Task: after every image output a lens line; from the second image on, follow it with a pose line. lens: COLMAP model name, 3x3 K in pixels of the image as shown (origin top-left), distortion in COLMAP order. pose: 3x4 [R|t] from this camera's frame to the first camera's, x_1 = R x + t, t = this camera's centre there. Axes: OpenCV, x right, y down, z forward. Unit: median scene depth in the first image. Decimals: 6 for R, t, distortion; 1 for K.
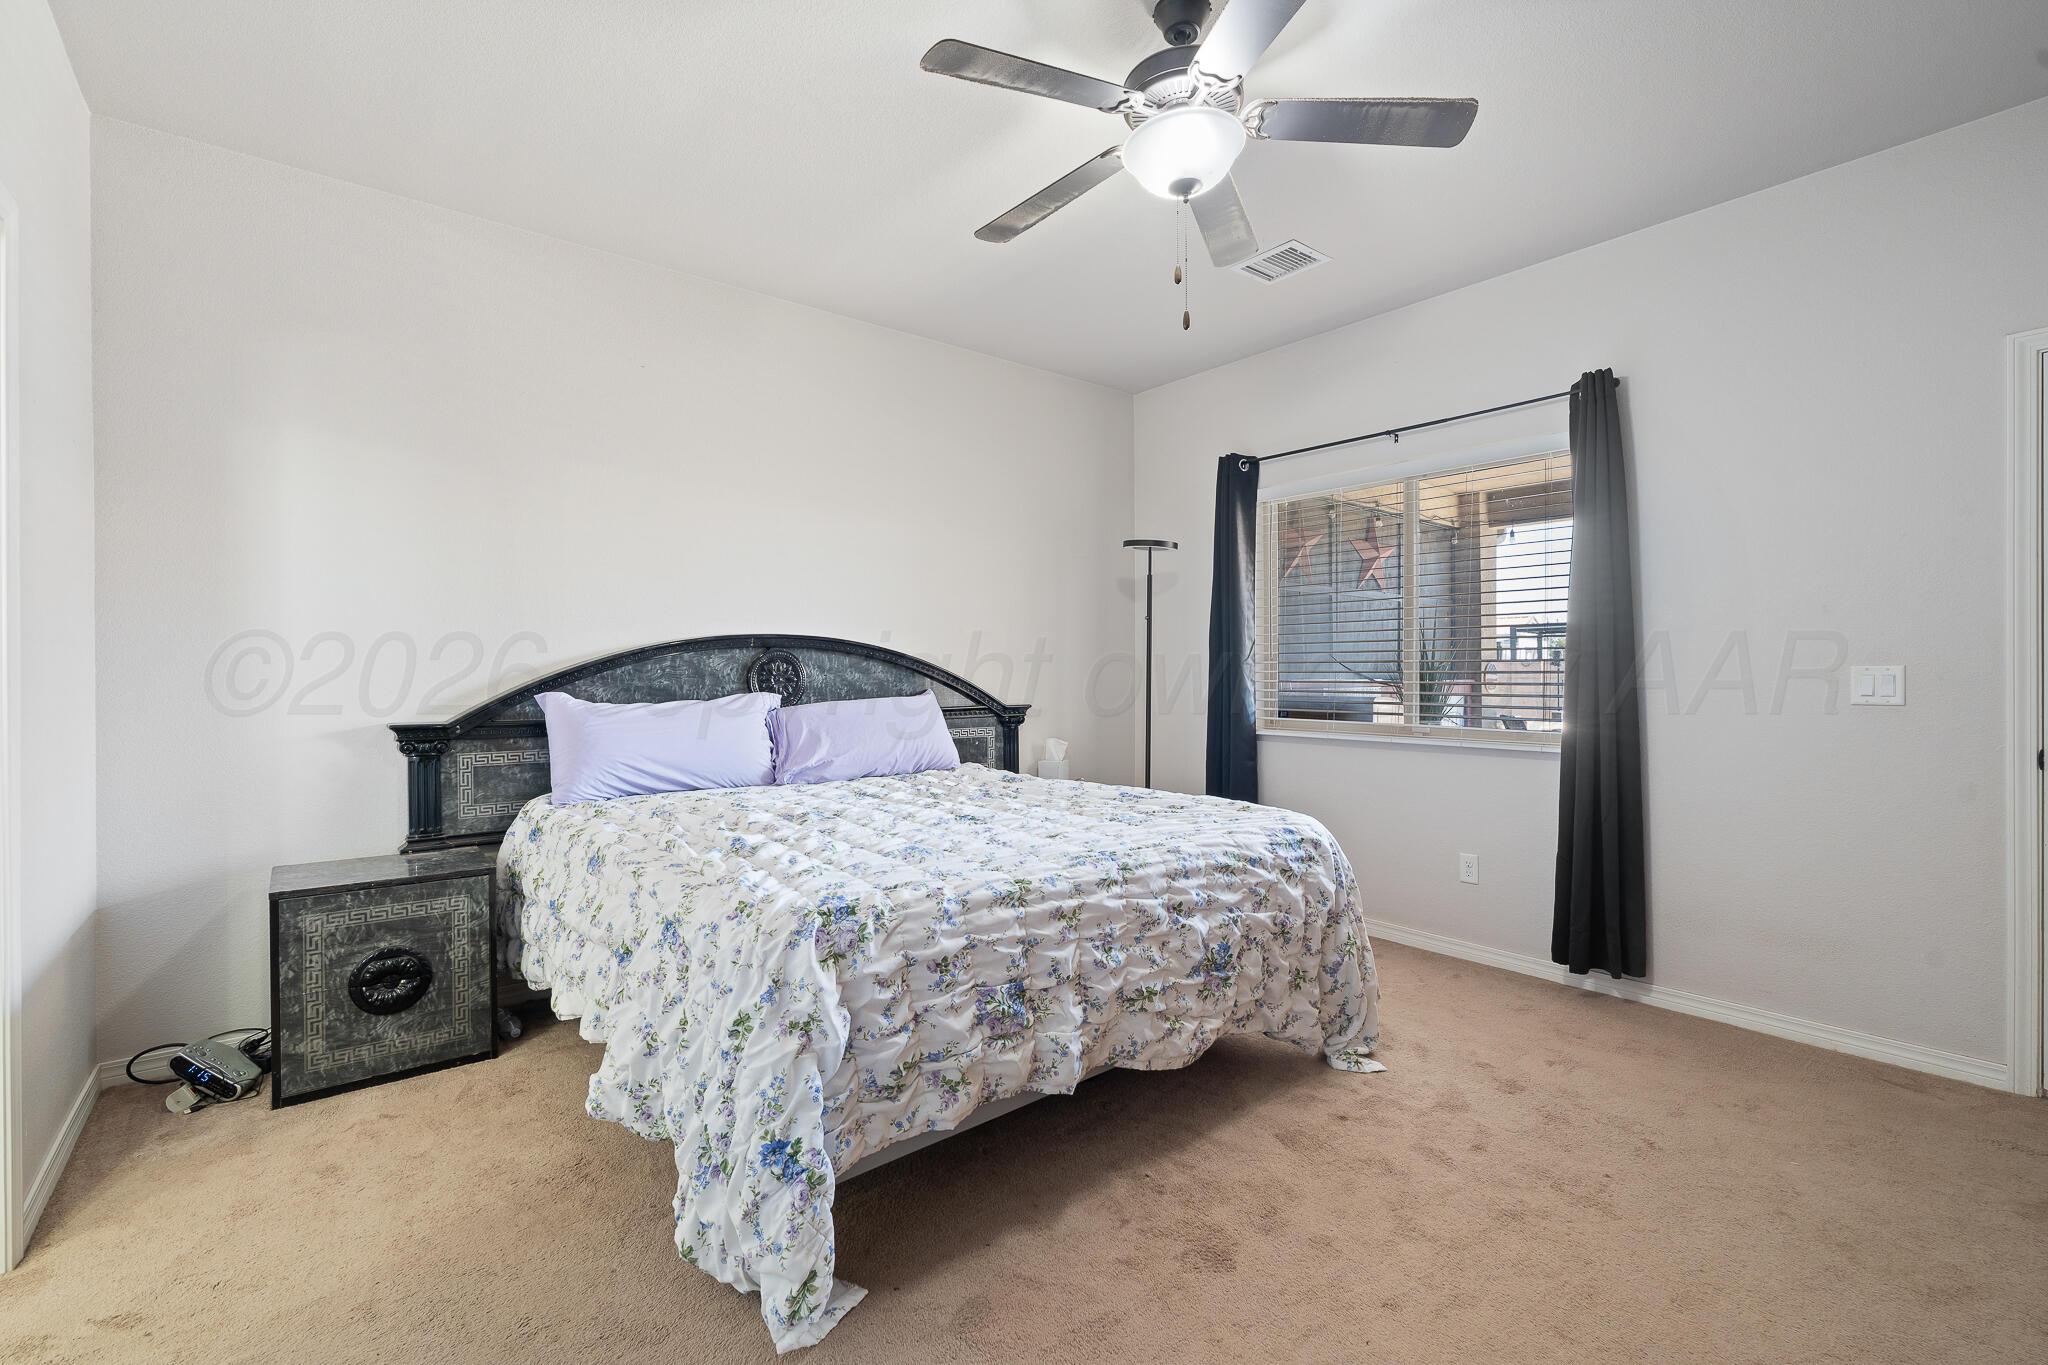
lens RADIAL K [[909.0, 0, 1030.9], [0, 909.0, 666.6], [0, 0, 1]] dist [-0.000633, 0.000007]
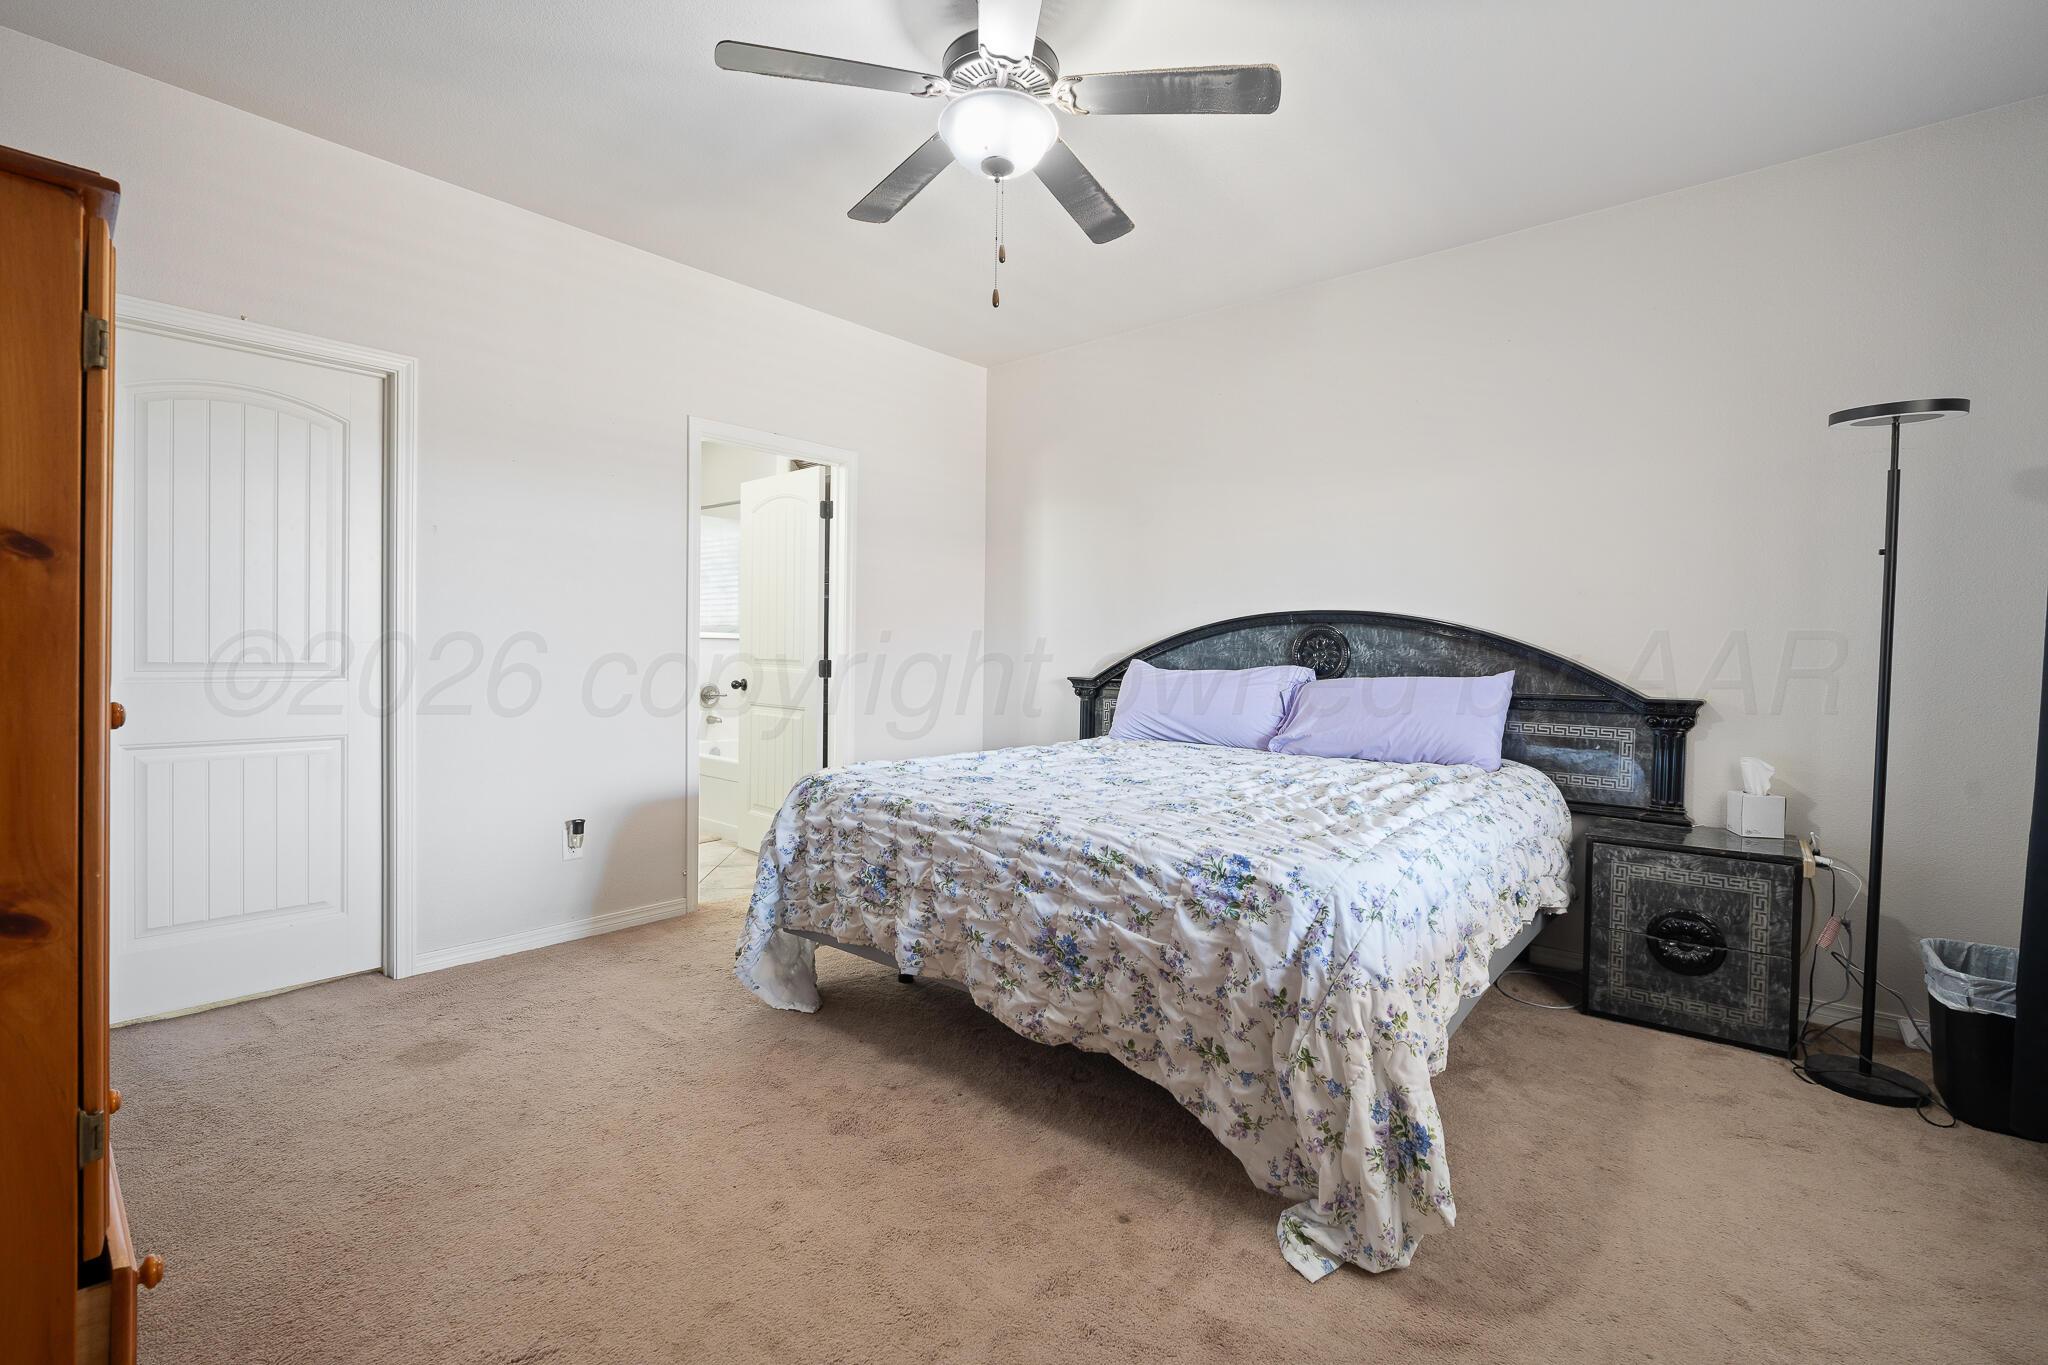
lens RADIAL K [[909.0, 0, 1030.9], [0, 909.0, 666.6], [0, 0, 1]] dist [-0.000633, 0.000007]
pose [[0.176801, 0.025589, -0.983914, 1.081006], [-0.009243, 0.999661, 0.024338, 0.009799], [0.984203, 0.004792, 0.176978, 0.786180]]
